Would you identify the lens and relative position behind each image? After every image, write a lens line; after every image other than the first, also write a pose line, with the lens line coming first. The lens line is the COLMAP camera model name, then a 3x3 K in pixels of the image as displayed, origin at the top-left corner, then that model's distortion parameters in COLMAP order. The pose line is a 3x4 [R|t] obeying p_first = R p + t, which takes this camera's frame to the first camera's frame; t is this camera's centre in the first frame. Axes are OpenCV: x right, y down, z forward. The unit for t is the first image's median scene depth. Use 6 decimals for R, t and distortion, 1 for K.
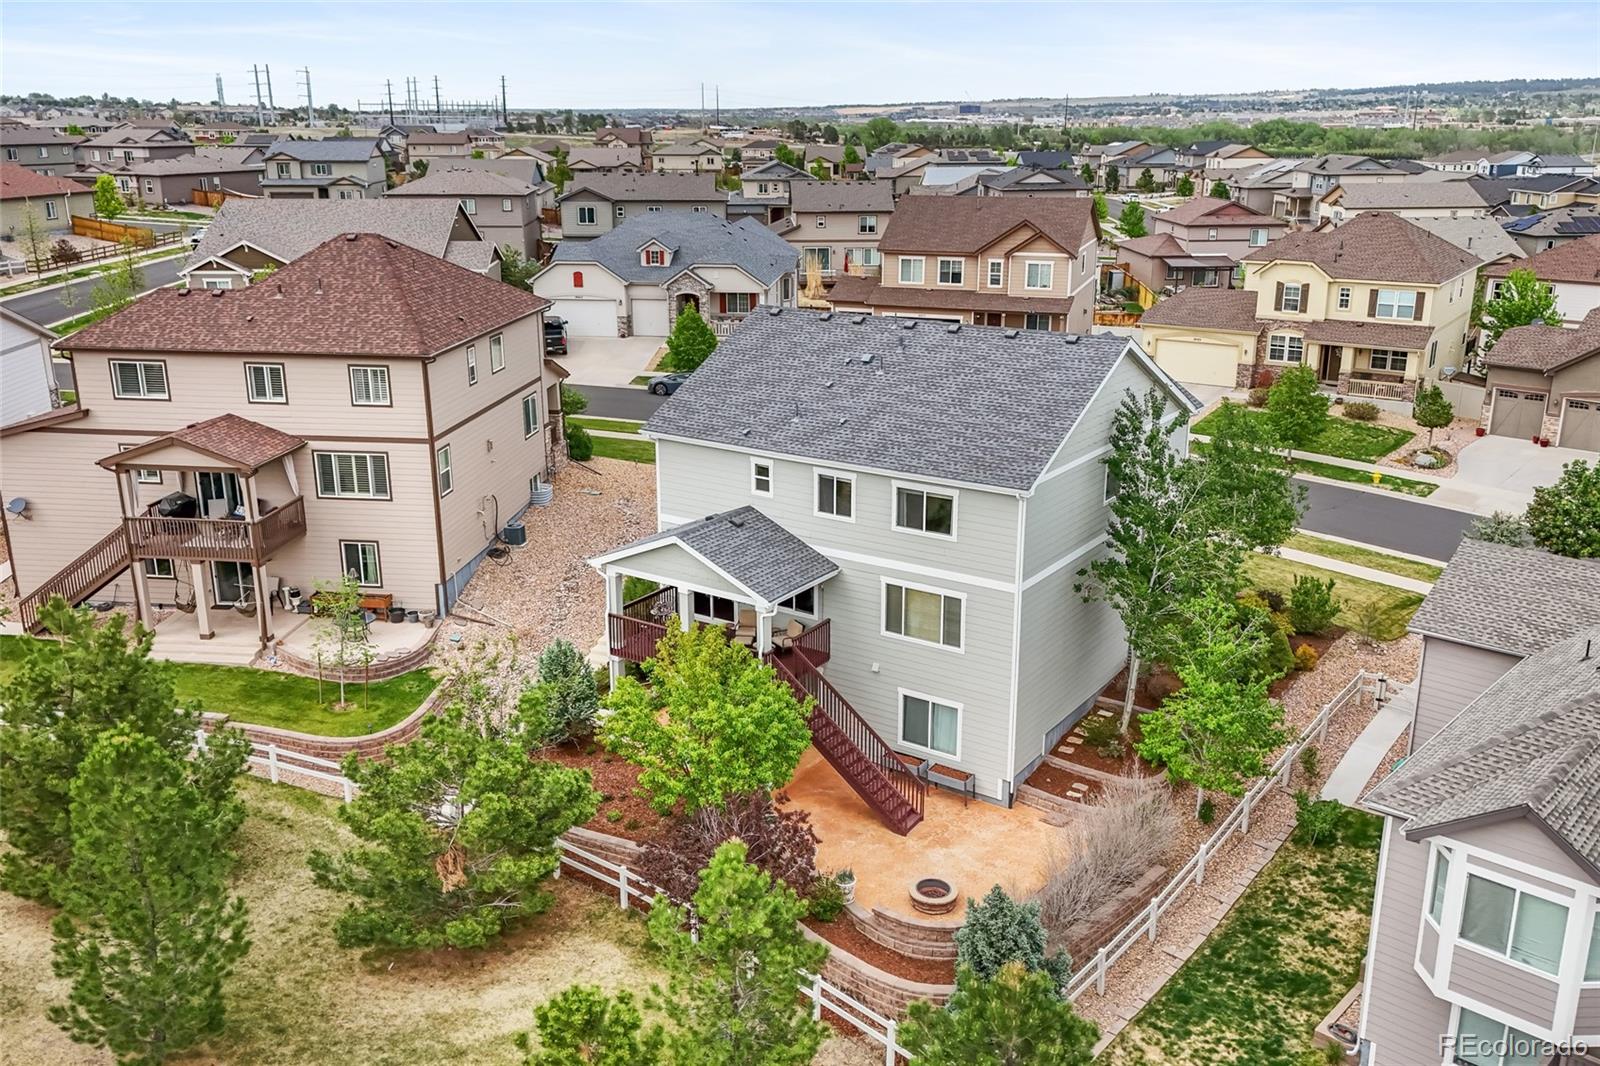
lens RADIAL K [[1383.0, 0, 800.0], [0, 1383.0, 533.0], [0, 0, 1]] dist [0.006281, 0.001453]
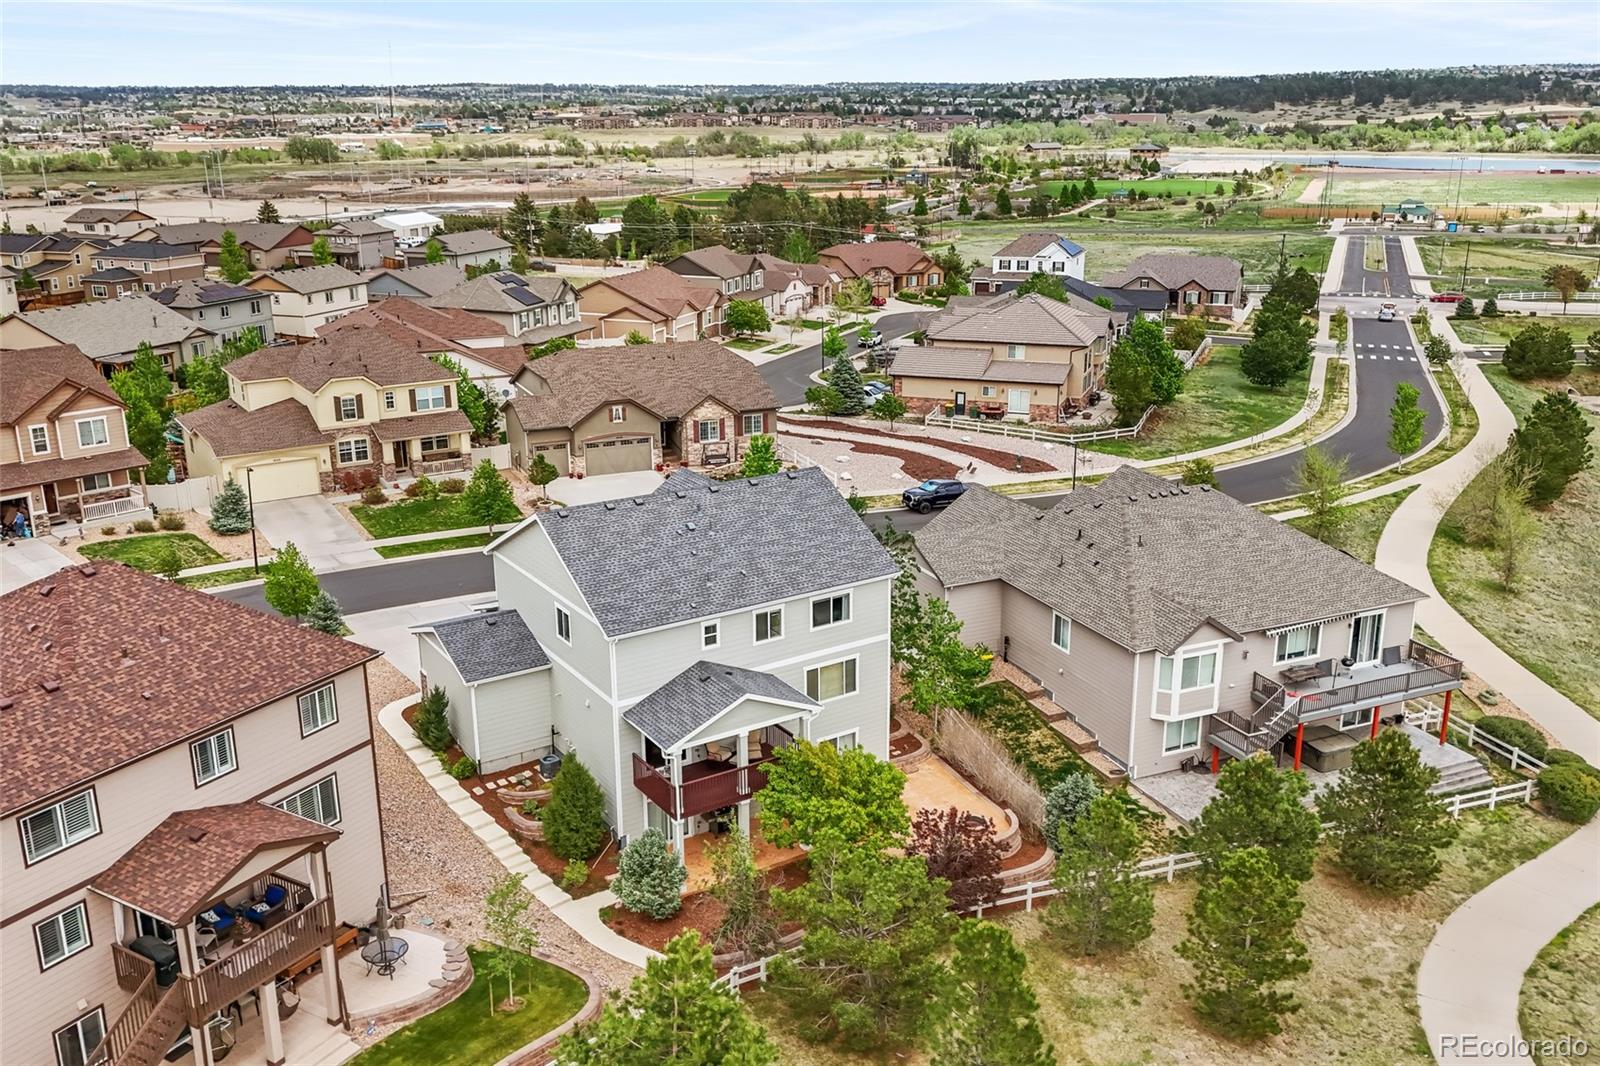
lens RADIAL K [[1383.0, 0, 800.0], [0, 1383.0, 533.0], [0, 0, 1]] dist [0.006281, 0.001453]
pose [[0.369686, -0.264867, 0.890605, -0.582264], [0.270924, 0.947586, 0.169354, -0.169607], [-0.888781, 0.178679, 0.422068, 0.199816]]
